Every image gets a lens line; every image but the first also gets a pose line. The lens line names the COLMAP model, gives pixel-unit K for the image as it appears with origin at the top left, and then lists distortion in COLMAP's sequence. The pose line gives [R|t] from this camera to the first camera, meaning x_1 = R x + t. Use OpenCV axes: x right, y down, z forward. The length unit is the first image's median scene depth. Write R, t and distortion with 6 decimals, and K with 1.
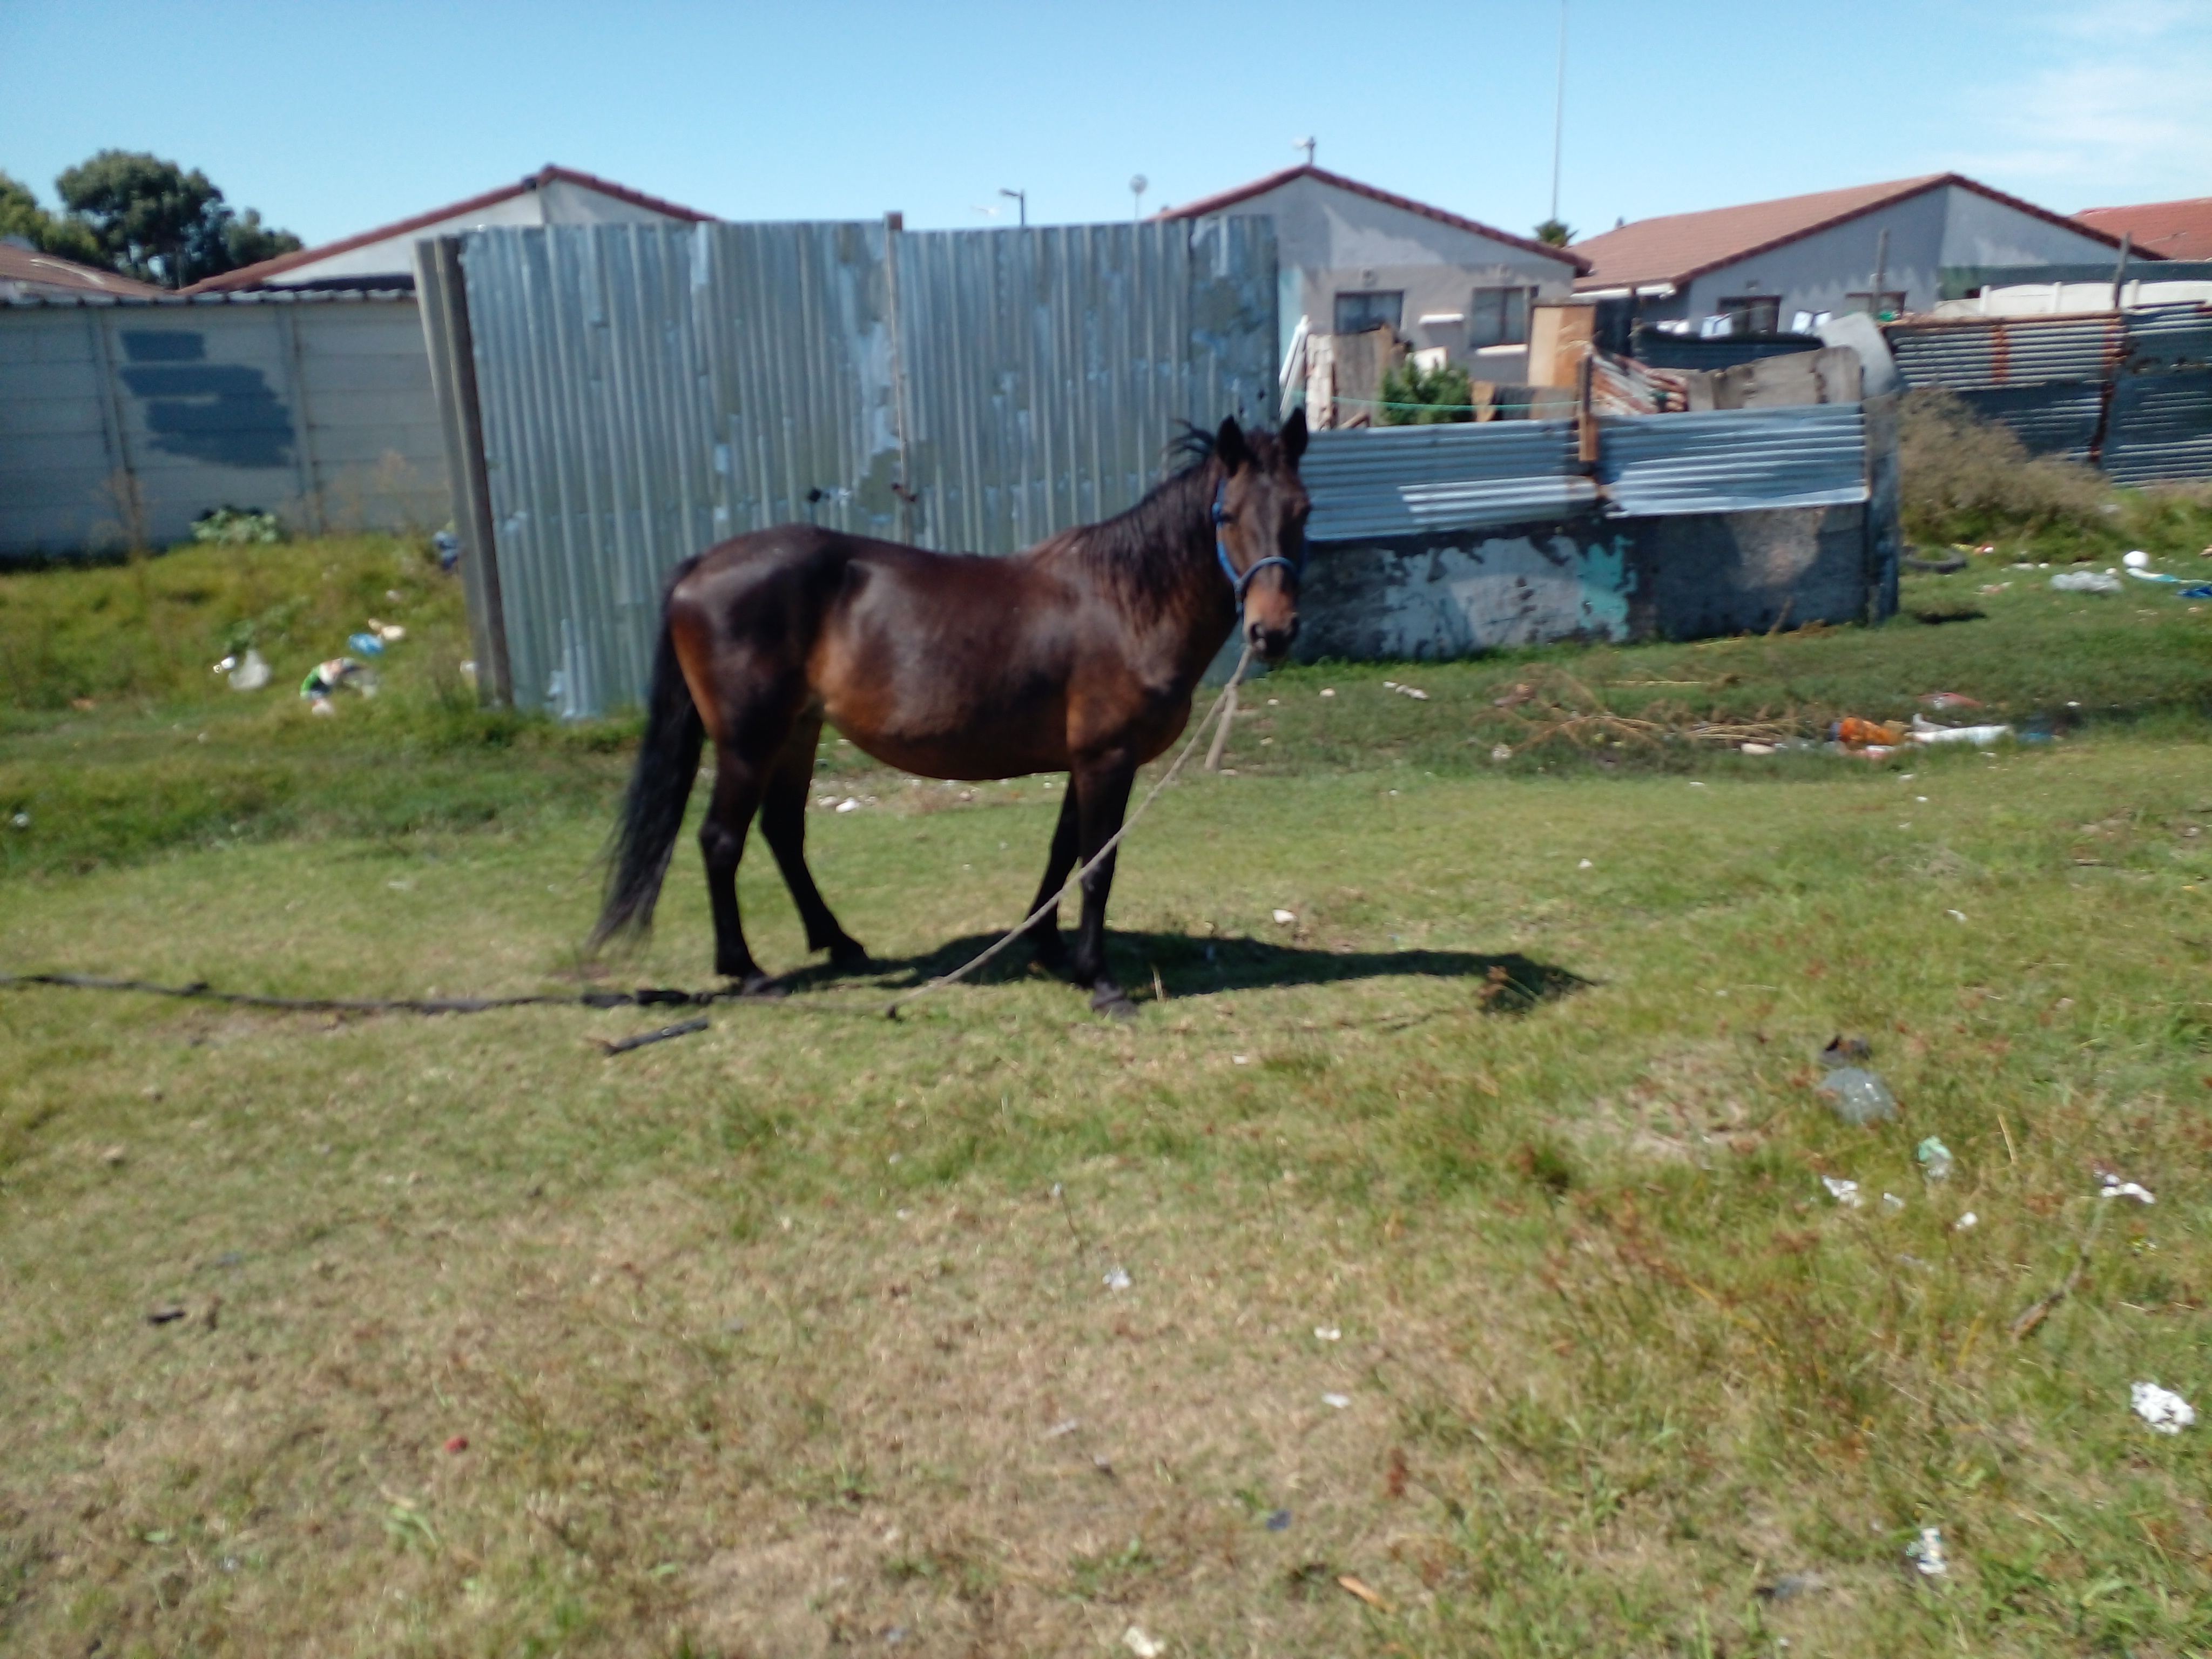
lens RADIAL K [[1678.2, 0, 1118.8], [0, 1678.2, 779.5], [0, 0, 1]] dist [0.032435, -0.048893]
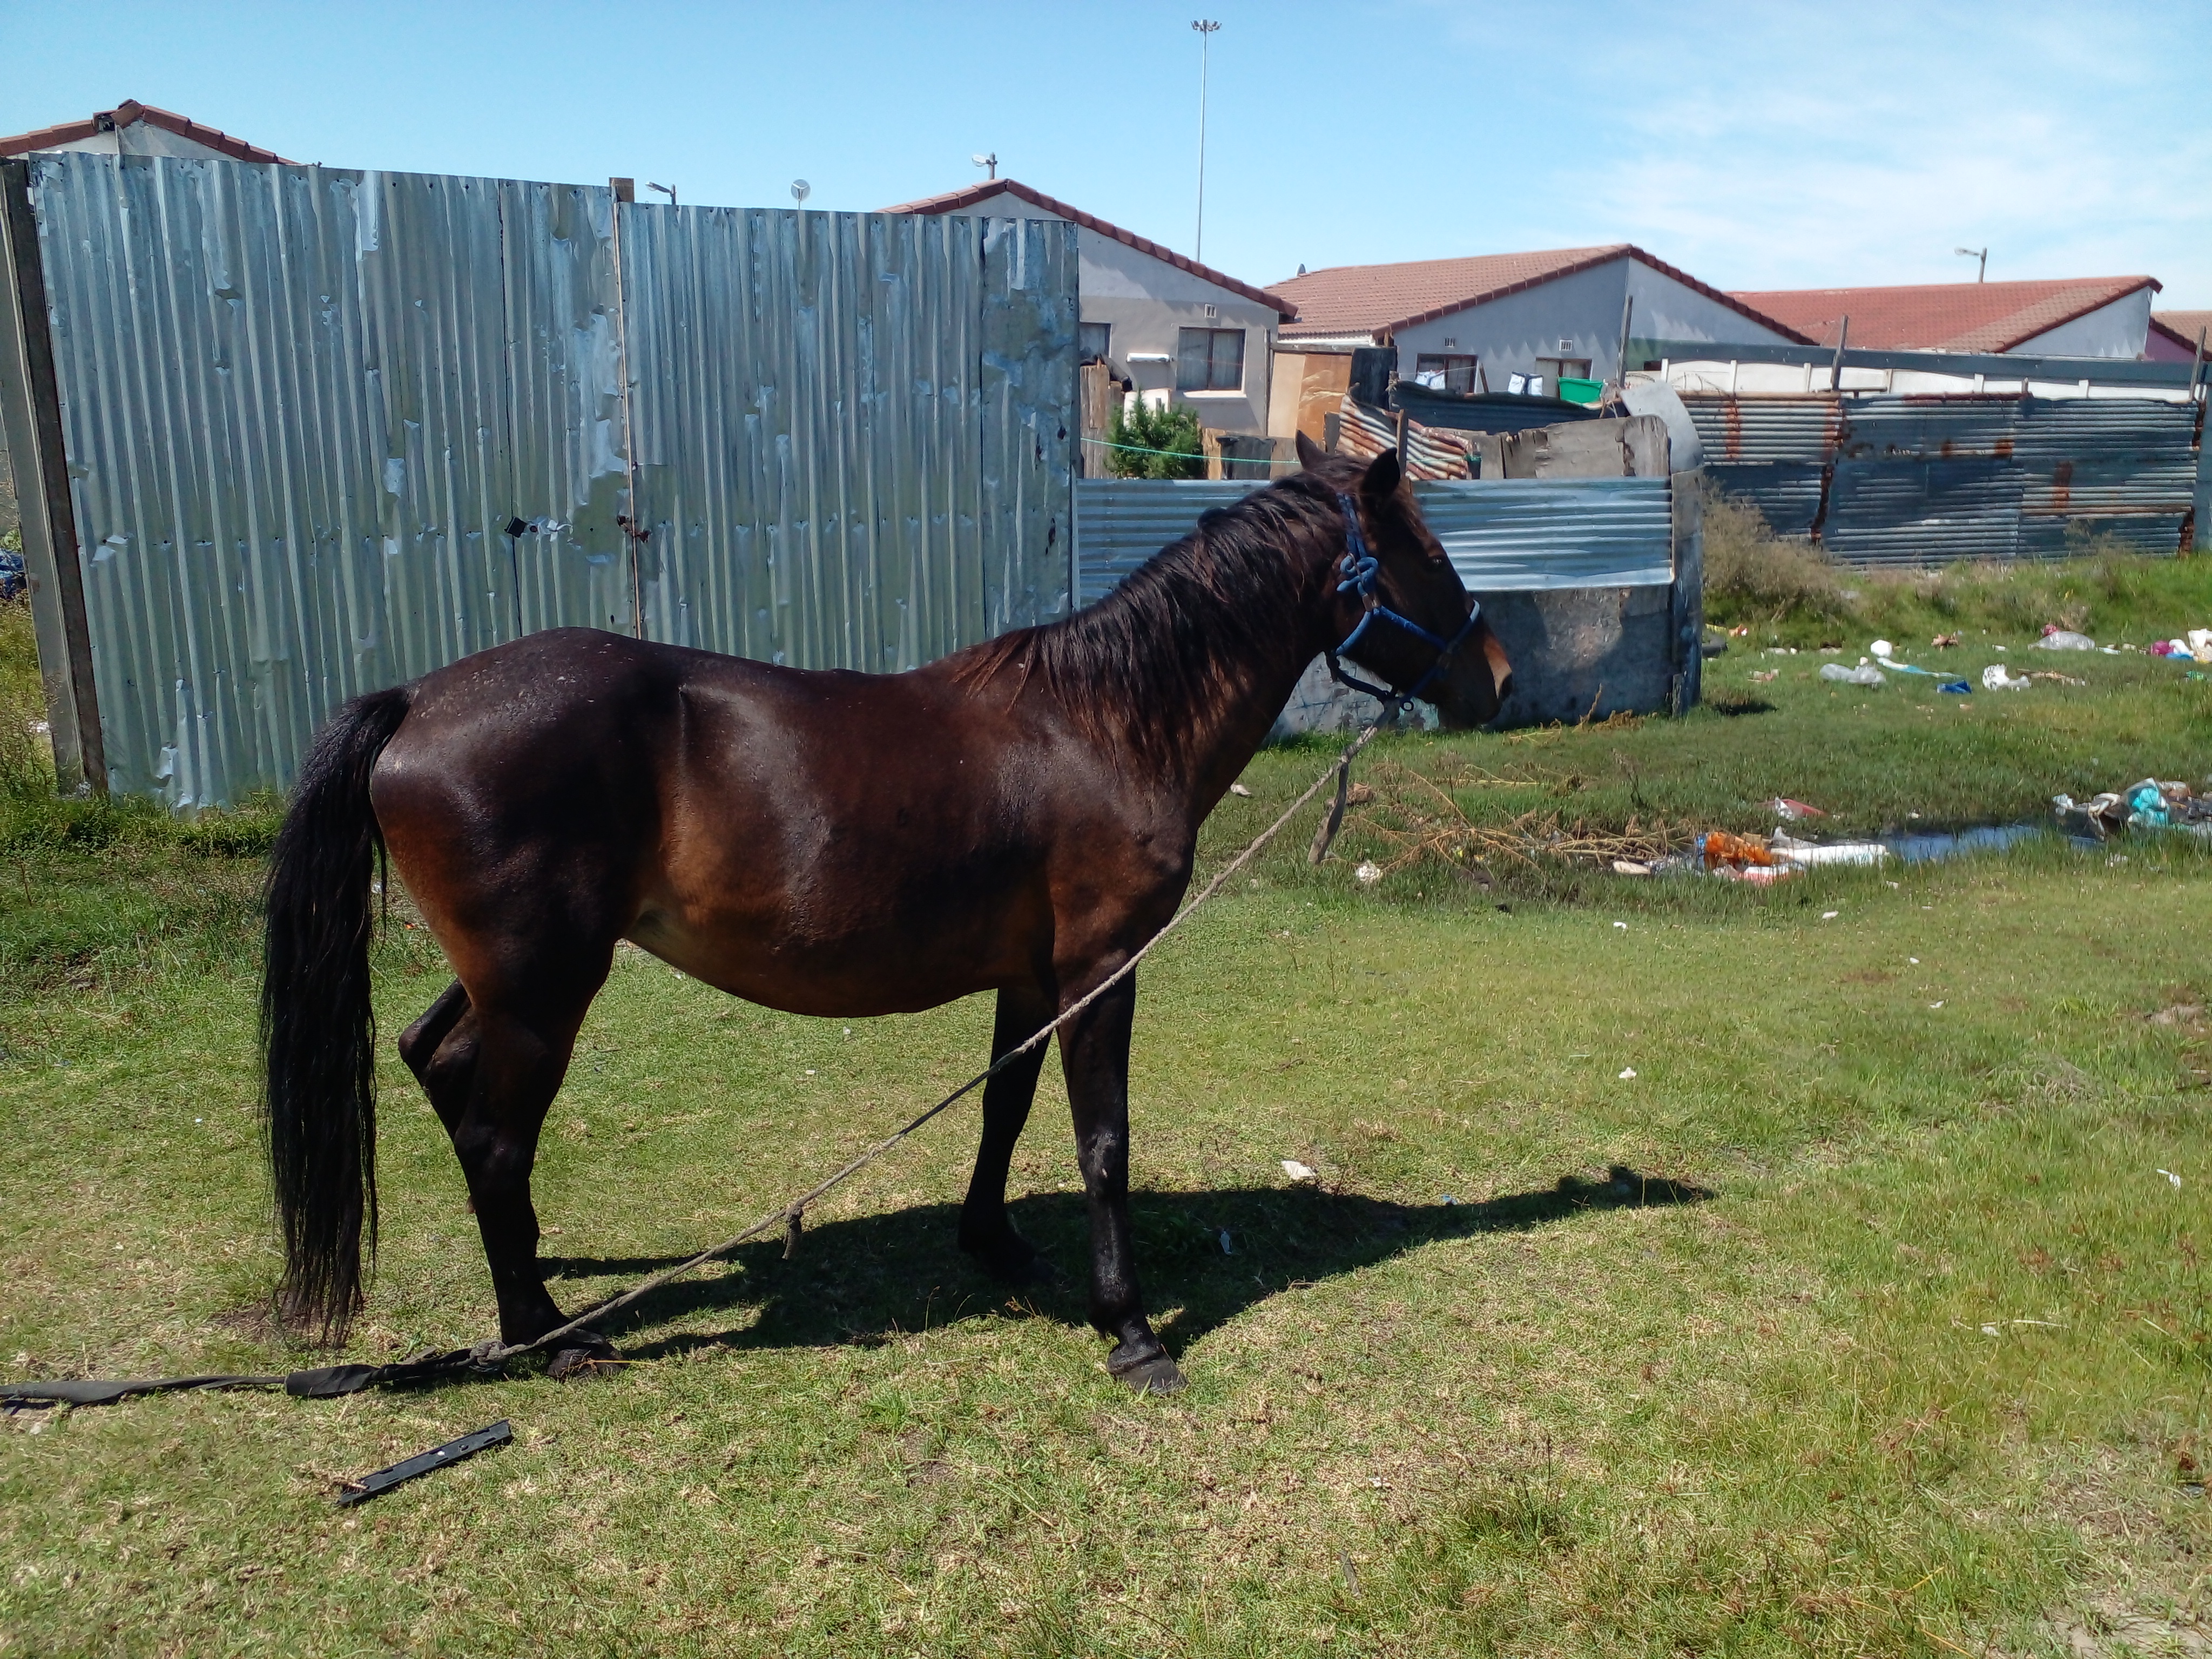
lens RADIAL K [[1739.7, 0, 1115.5], [0, 1739.7, 886.0], [0, 0, 1]] dist [0.011192, -0.032125]
pose [[0.981352, 0.007670, 0.192065, -0.045849], [-0.014308, 0.999346, 0.033202, -0.024521], [-0.191685, -0.035331, 0.980820, 0.102183]]
